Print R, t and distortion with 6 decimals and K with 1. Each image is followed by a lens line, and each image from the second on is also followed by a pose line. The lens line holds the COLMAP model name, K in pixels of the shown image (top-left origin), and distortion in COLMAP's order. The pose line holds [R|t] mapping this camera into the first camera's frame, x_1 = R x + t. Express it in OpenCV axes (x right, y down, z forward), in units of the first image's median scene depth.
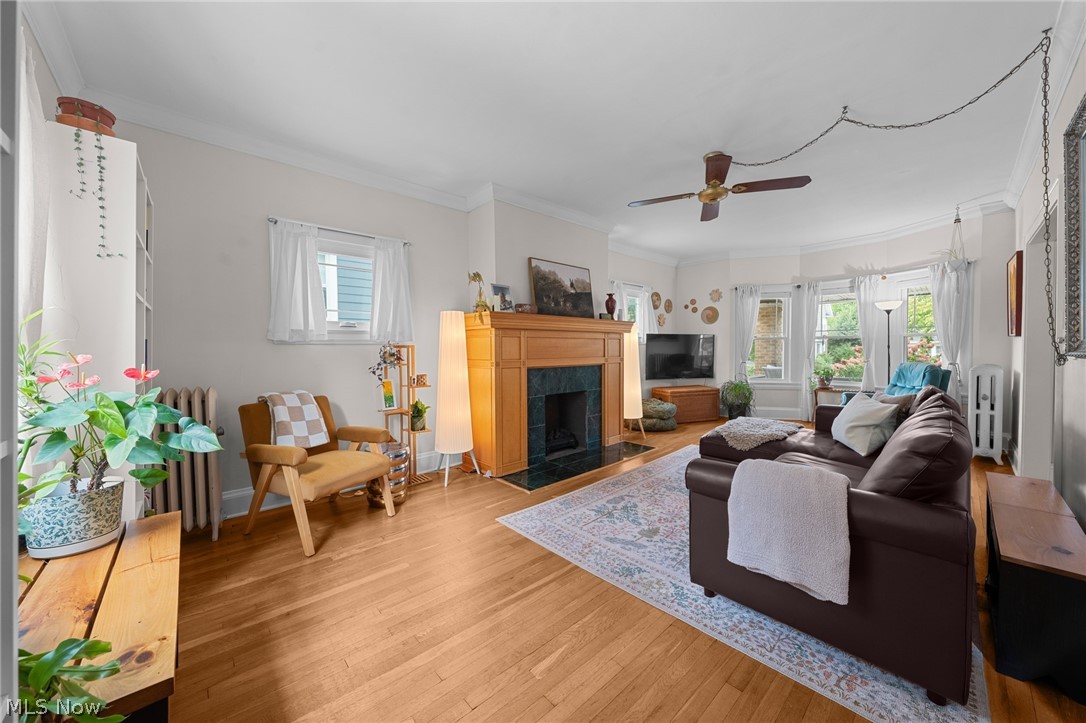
lens RADIAL K [[381.0, 0, 543.0], [0, 381.0, 361.5], [0, 0, 1]] dist [-0.000065, -0.000005]
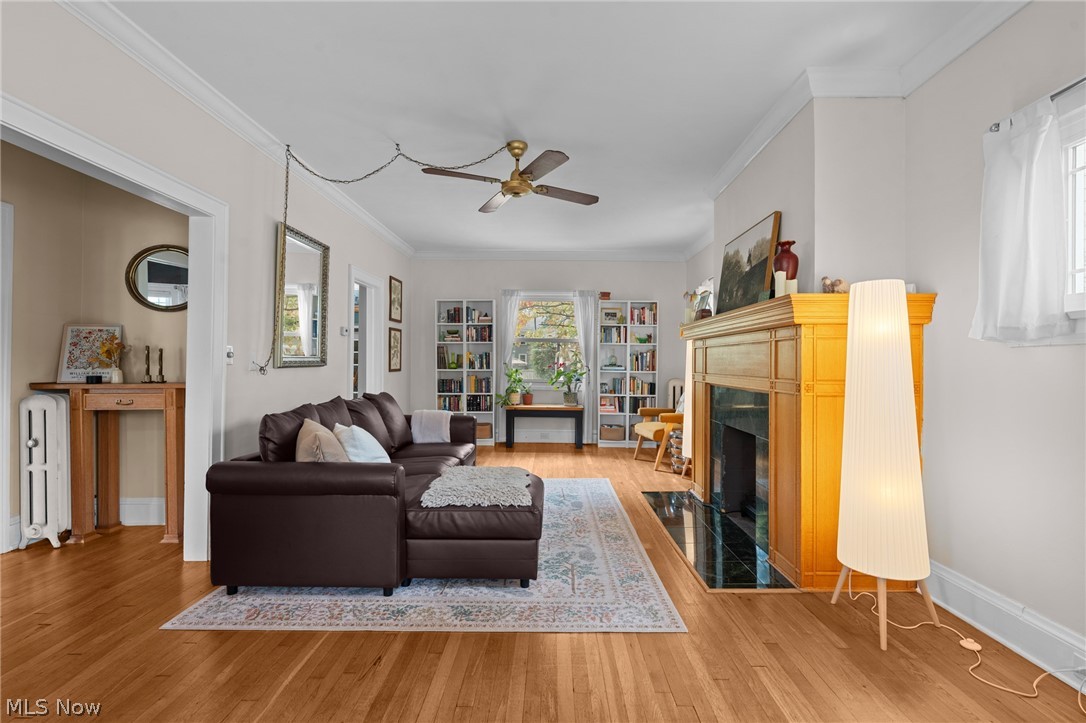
lens RADIAL K [[499.9, 0, 543.0], [0, 499.9, 361.5], [0, 0, 1]] dist [0.002200, 0.000115]
pose [[-0.692199, 0.004591, -0.721693, 1.260319], [-0.012807, 0.999744, 0.018644, -0.059460], [0.721593, 0.022148, -0.691963, 1.883063]]
